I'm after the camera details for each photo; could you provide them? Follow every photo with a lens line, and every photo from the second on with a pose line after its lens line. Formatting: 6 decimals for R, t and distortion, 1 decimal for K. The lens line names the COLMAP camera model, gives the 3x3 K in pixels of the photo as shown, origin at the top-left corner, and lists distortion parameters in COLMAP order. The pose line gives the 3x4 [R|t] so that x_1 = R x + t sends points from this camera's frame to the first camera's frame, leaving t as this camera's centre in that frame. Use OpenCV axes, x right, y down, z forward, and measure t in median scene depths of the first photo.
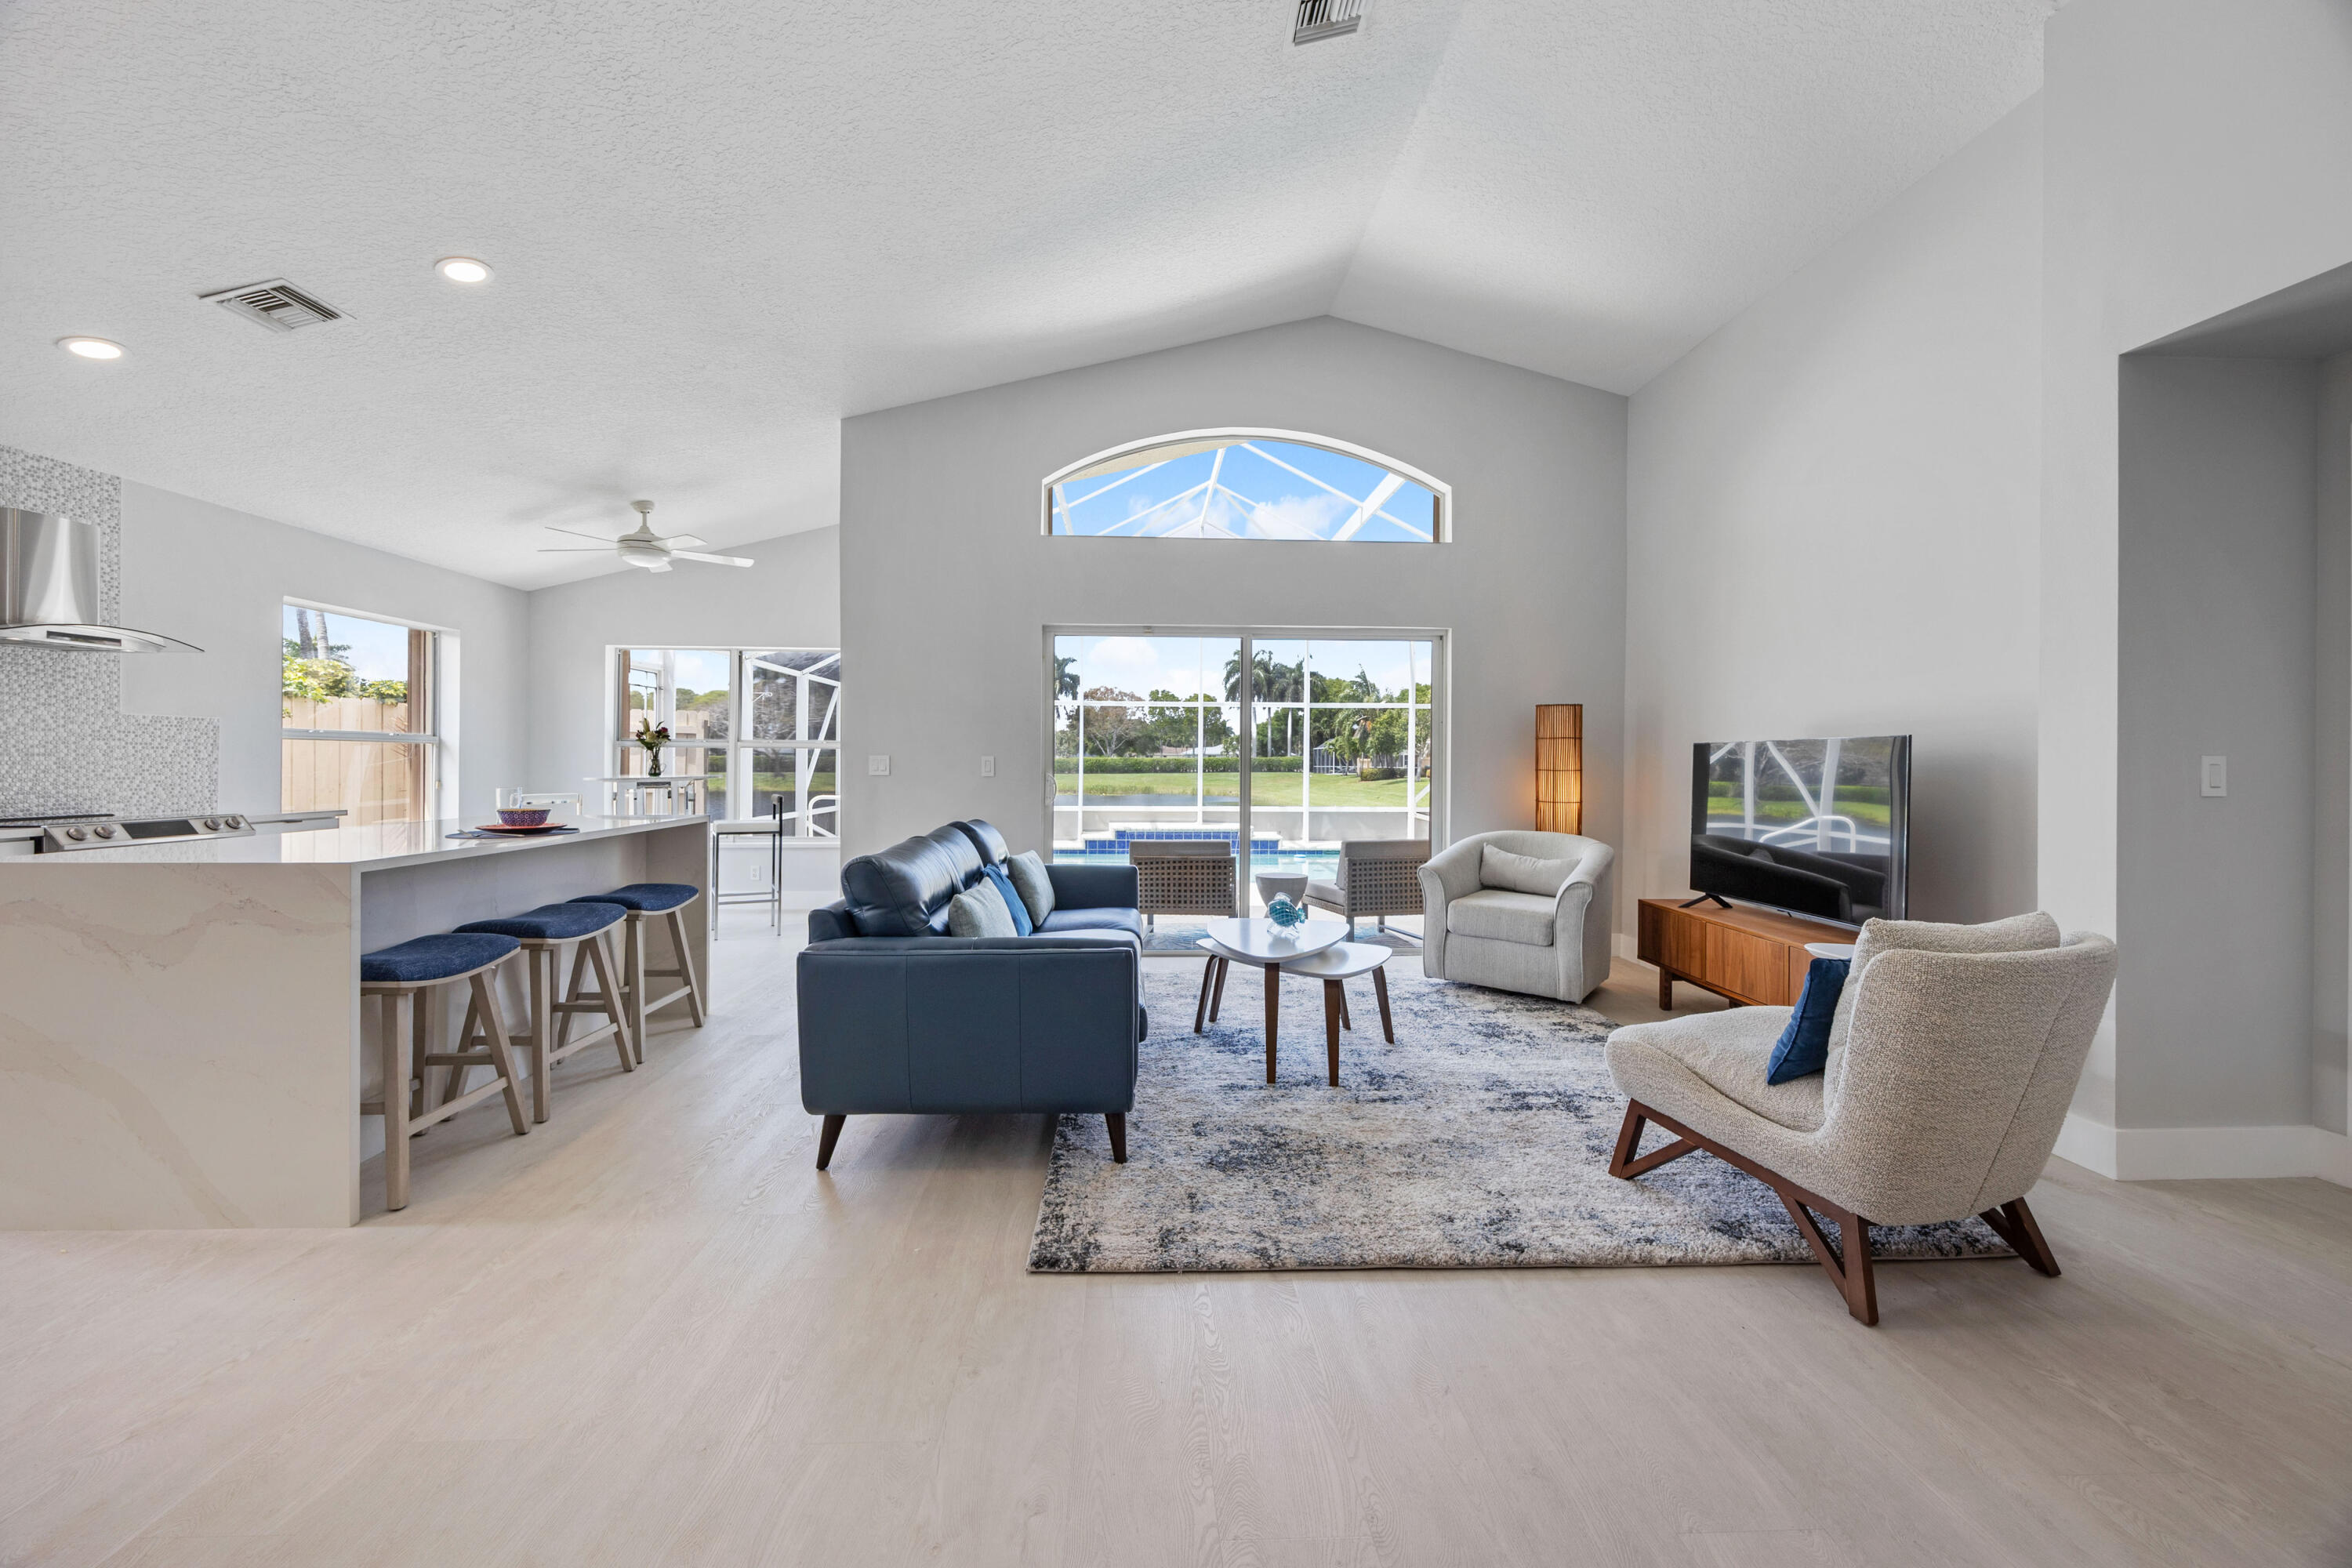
lens RADIAL K [[903.2, 0, 1167.6], [0, 903.2, 764.2], [0, 0, 1]] dist [-0.001908, -0.000772]
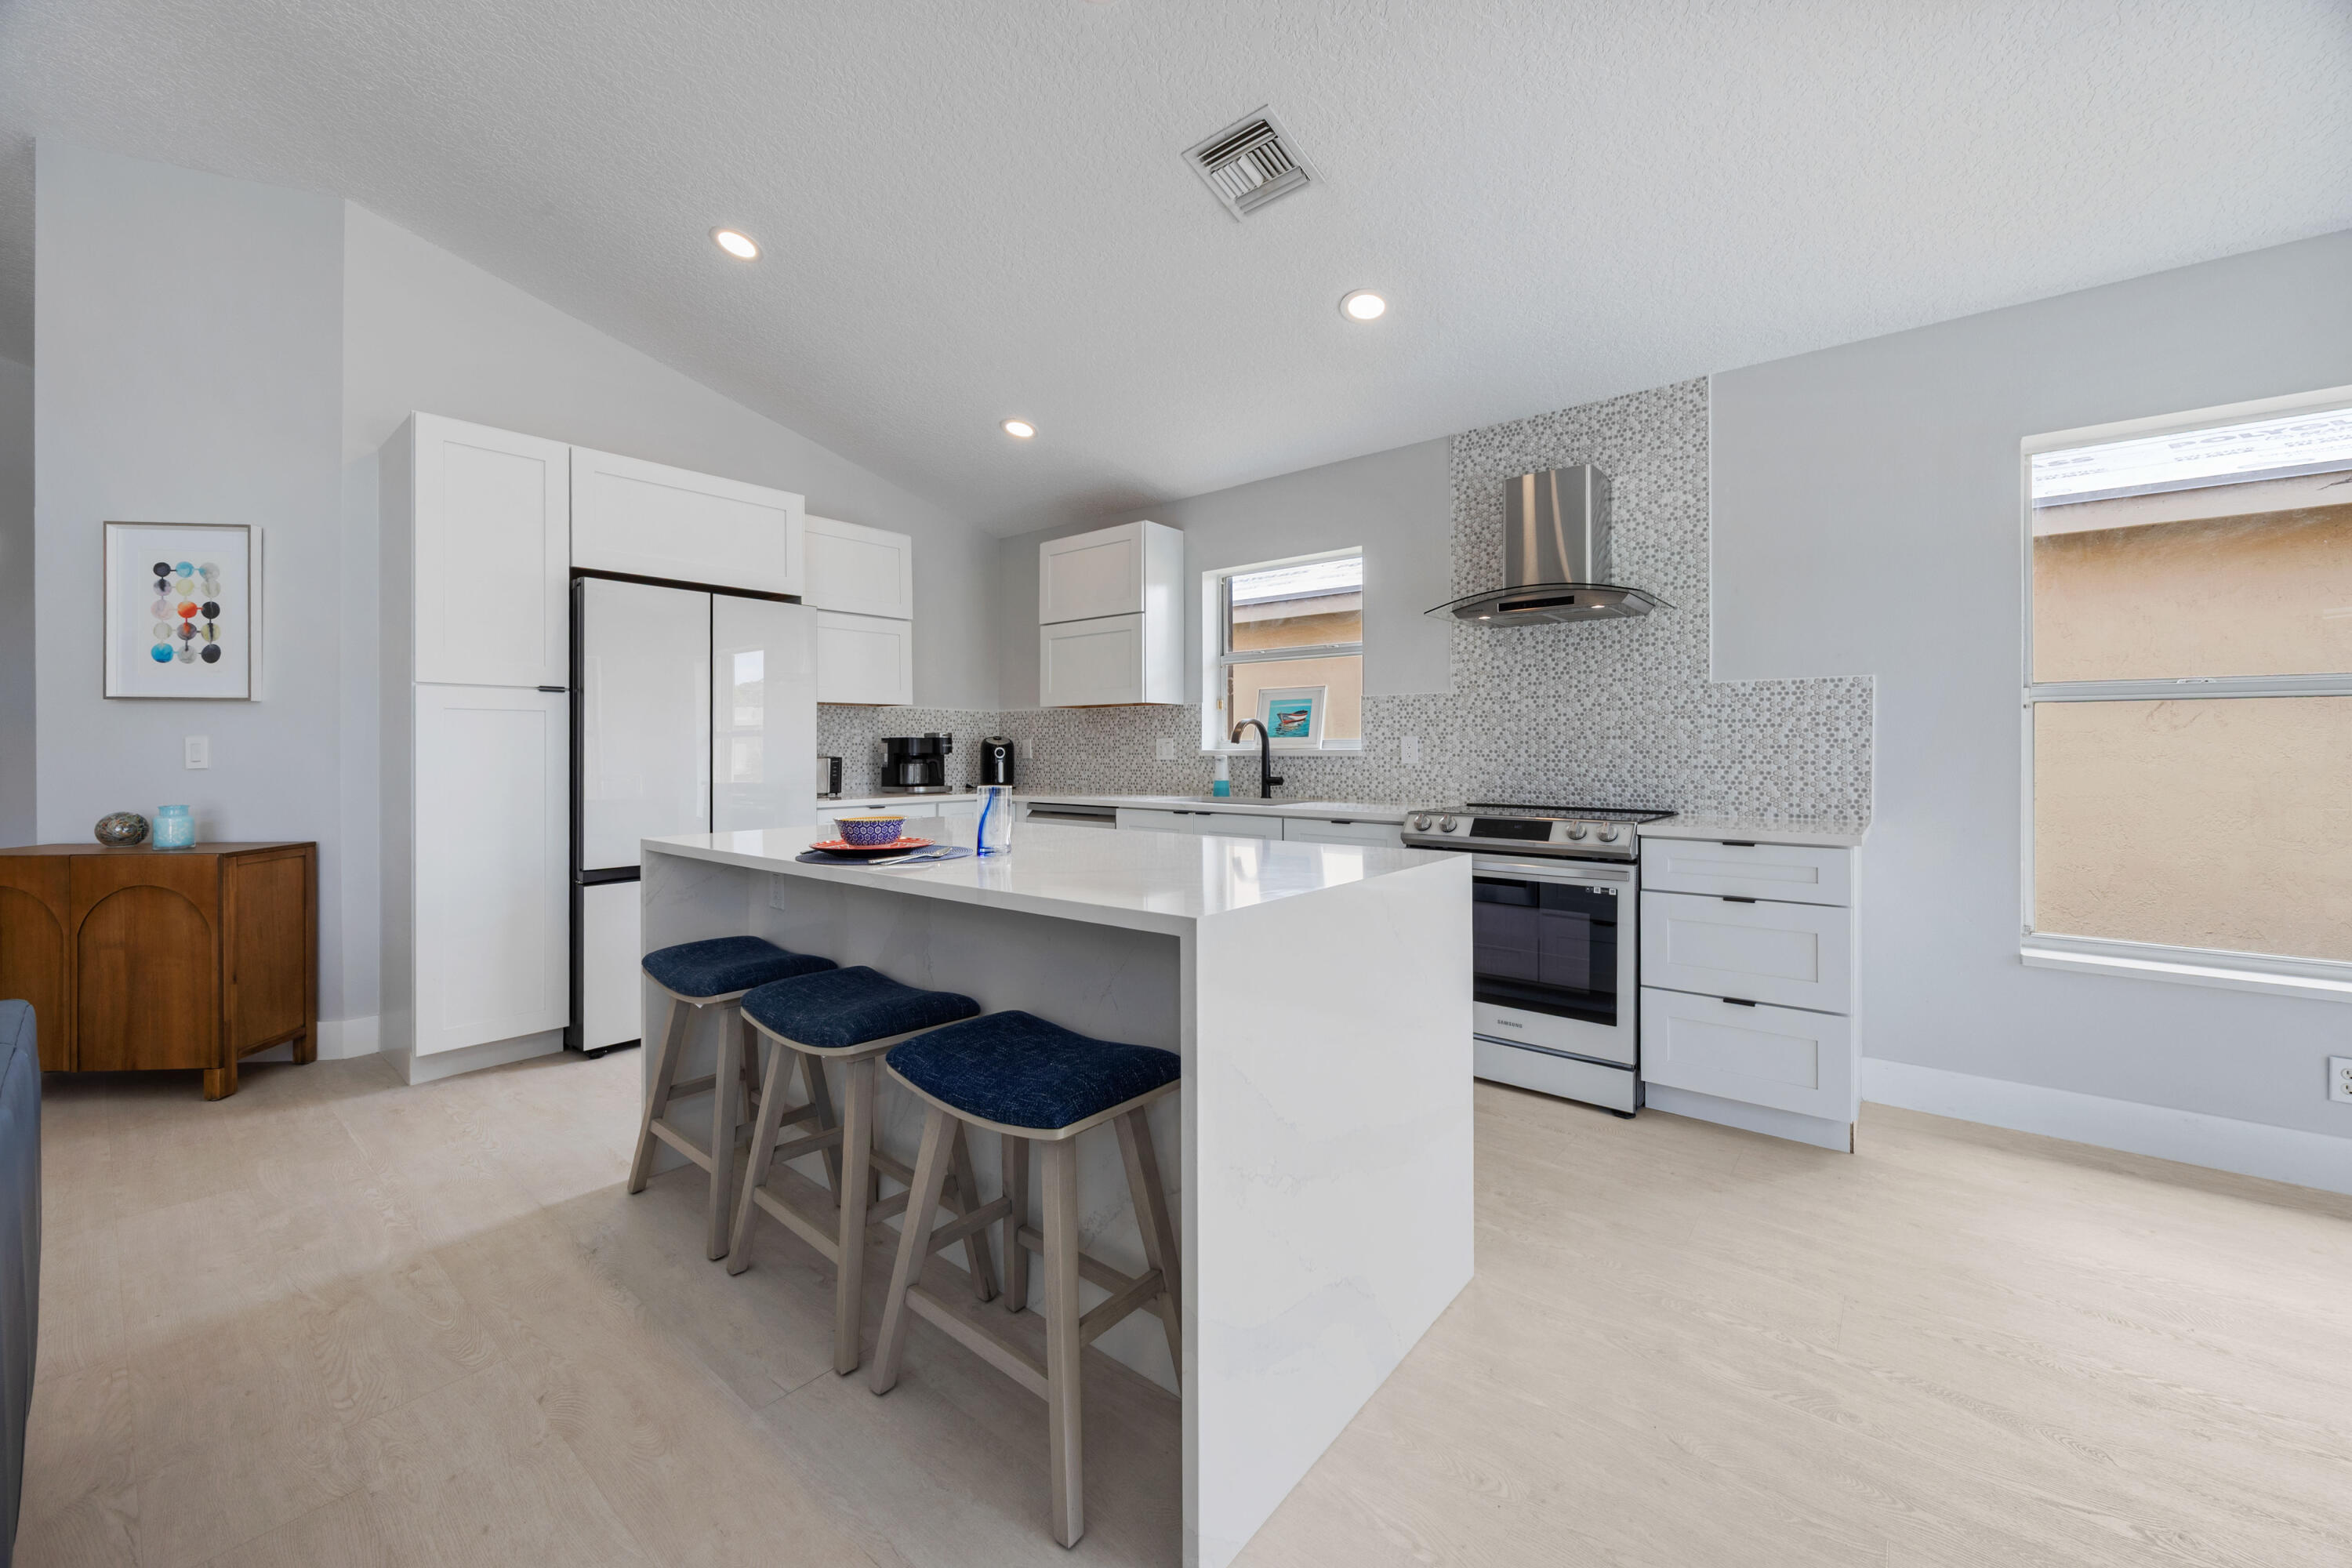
lens RADIAL K [[903.2, 0, 1161.3], [0, 903.2, 745.0], [0, 0, 1]] dist [-0.001908, -0.000772]
pose [[-0.671421, -0.001903, -0.741074, -0.306243], [-0.000085, 0.999997, -0.002490, -0.001139], [0.741076, -0.001609, -0.671419, 1.285517]]
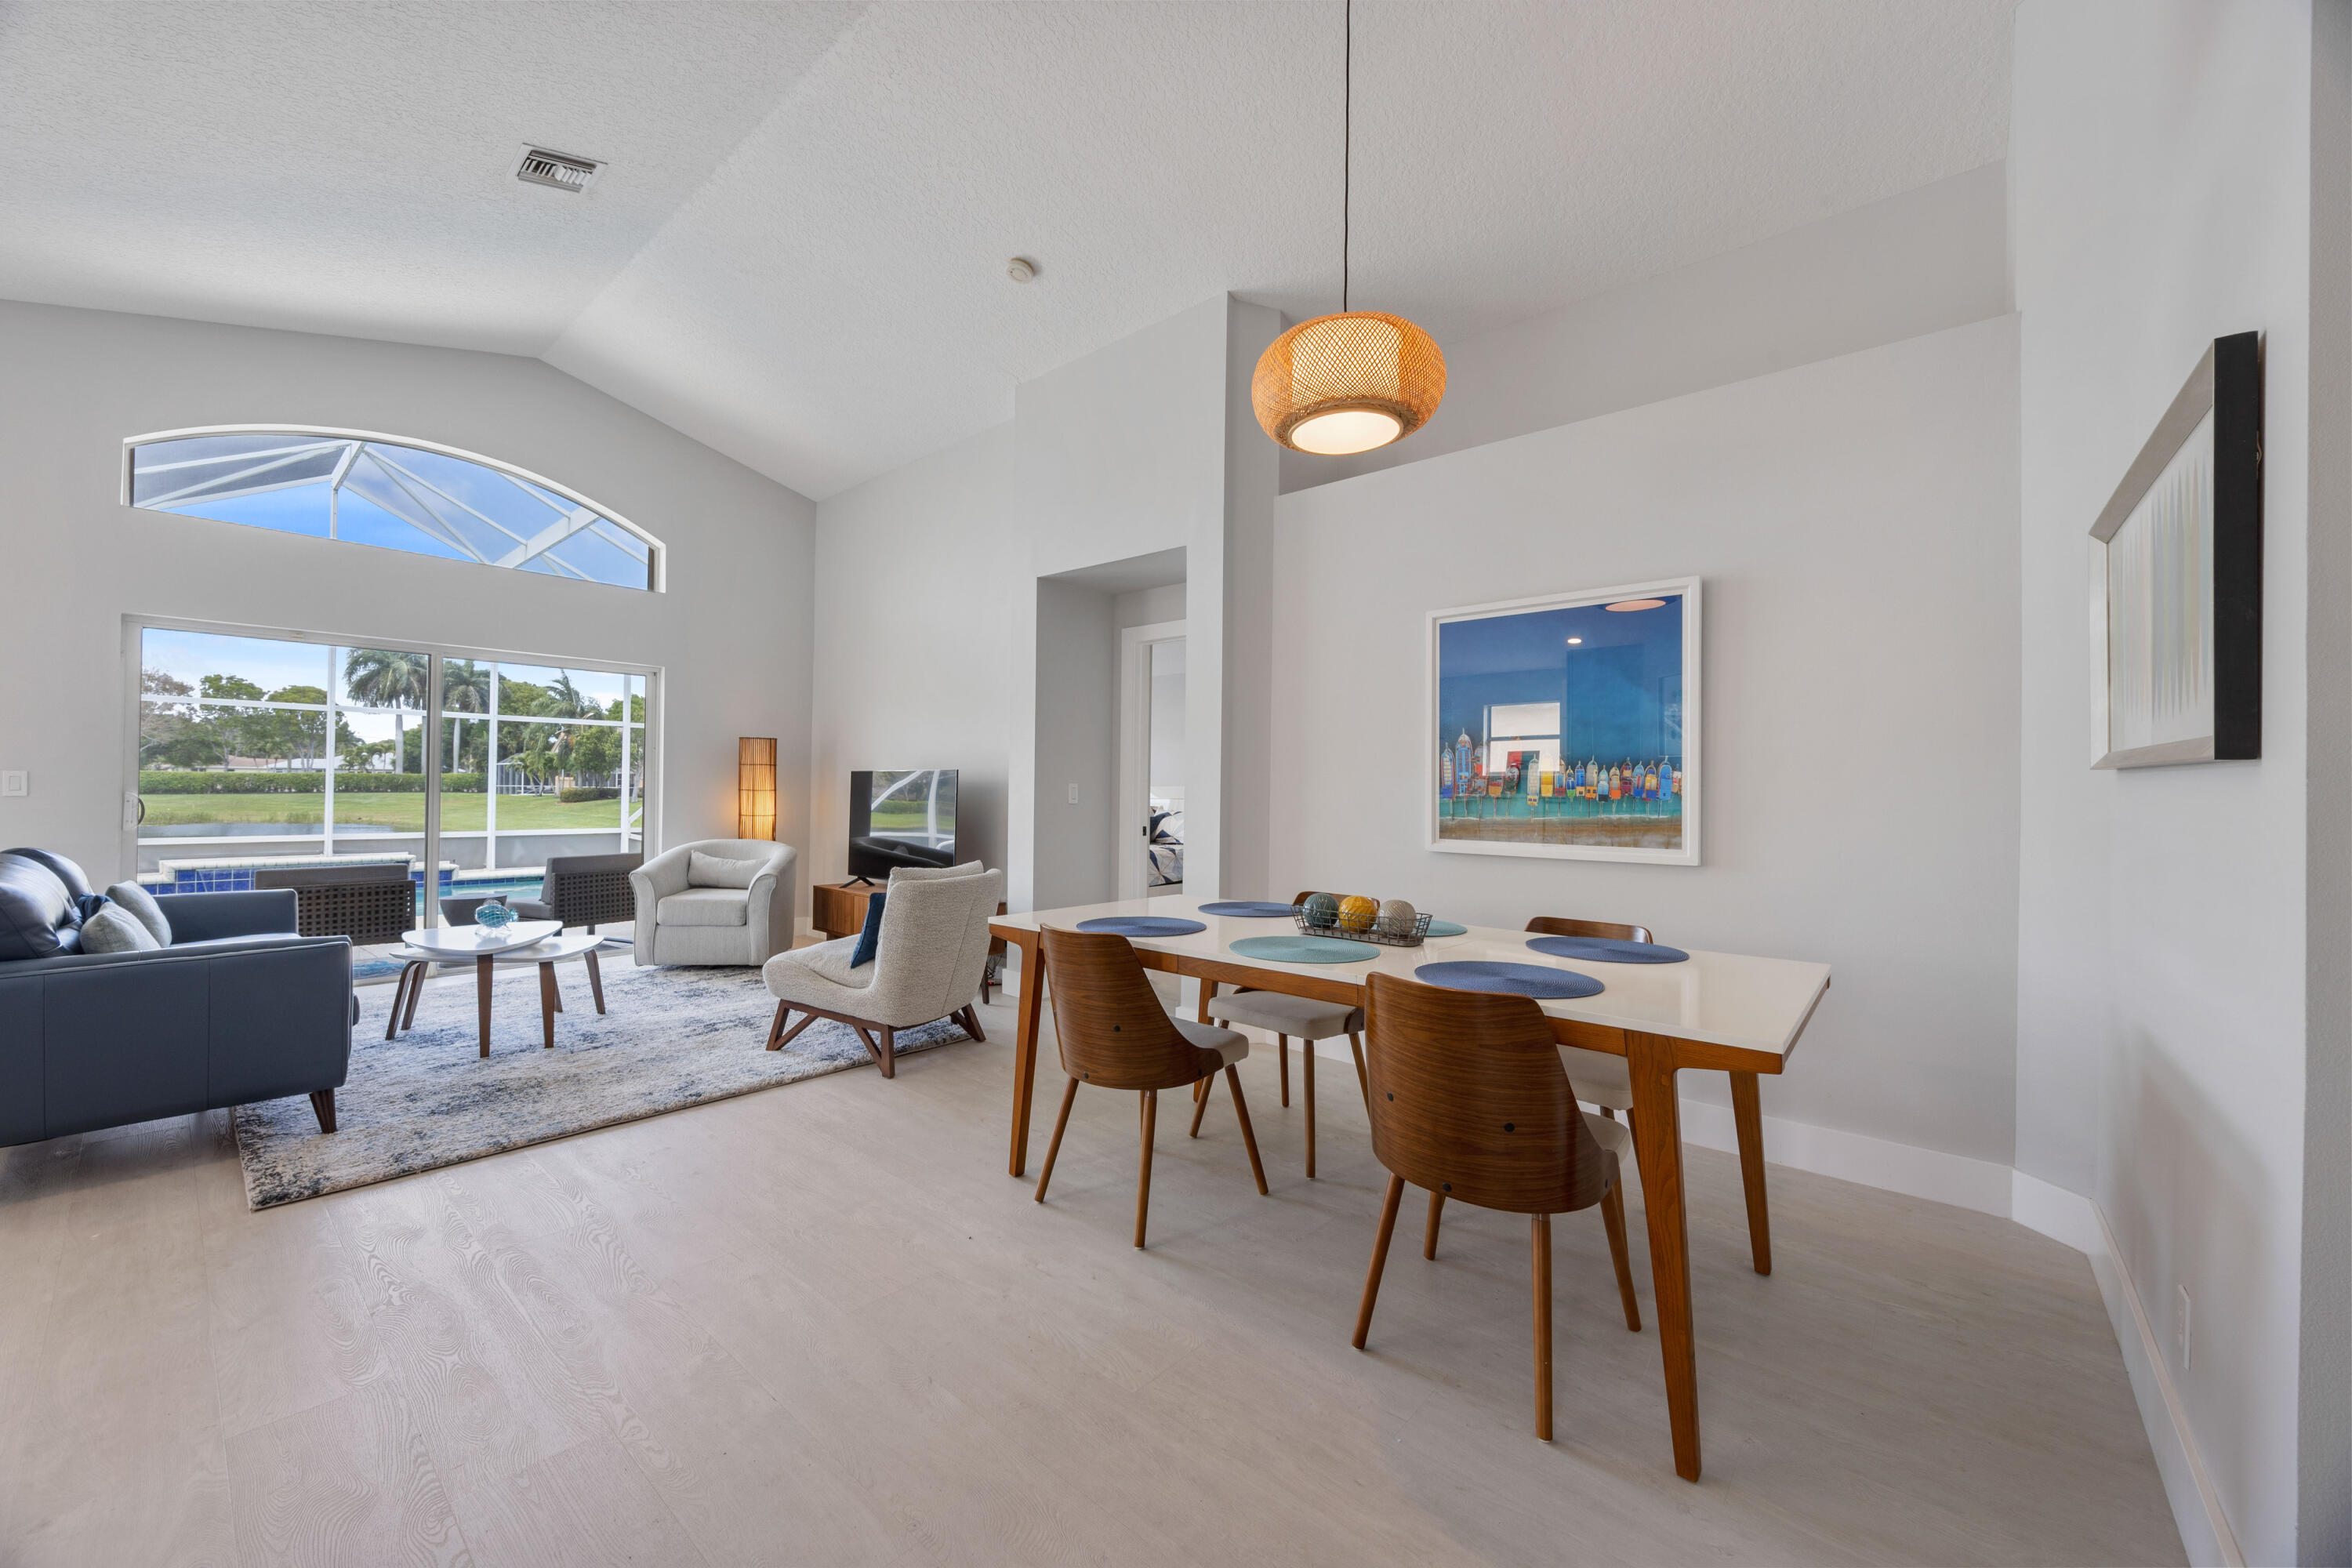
lens RADIAL K [[903.2, 0, 1180.0], [0, 903.2, 786.6], [0, 0, 1]] dist [-0.001908, -0.000772]
pose [[0.686743, 0.005961, 0.726876, -0.097851], [-0.007415, 0.999972, -0.001195, -0.001077], [-0.726863, -0.004569, 0.686767, -0.375759]]
